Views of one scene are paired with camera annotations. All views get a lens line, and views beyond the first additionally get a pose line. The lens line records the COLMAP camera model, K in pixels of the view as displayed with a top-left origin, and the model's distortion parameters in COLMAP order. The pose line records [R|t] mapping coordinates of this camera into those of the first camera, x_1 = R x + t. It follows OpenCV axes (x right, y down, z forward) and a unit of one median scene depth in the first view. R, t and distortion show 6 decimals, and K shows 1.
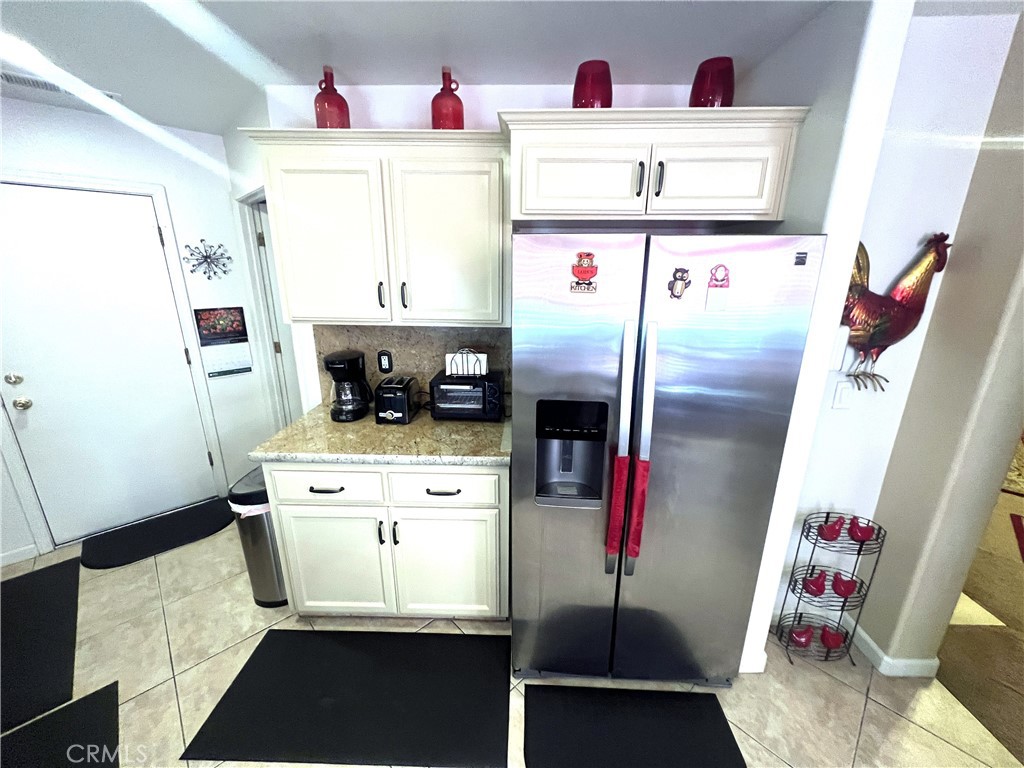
lens RADIAL K [[405.4, 0, 512.0], [0, 405.4, 384.0], [0, 0, 1]] dist [0.001846, 0.000145]
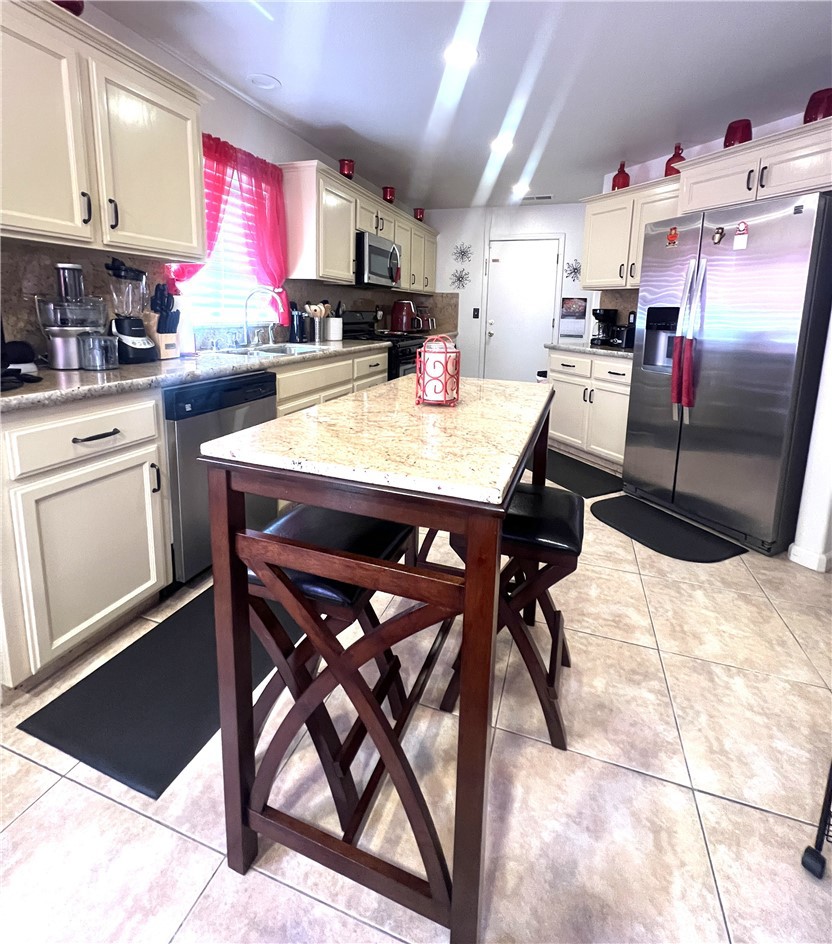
lens RADIAL K [[442.6, 0, 415.8], [0, 442.6, 375.9], [0, 0, 1]] dist [0.000012, 0.000038]
pose [[0.449179, 0.137513, -0.882796, 1.033495], [-0.266879, 0.963624, 0.014312, 0.432735], [0.852651, 0.229171, 0.469539, -0.589088]]
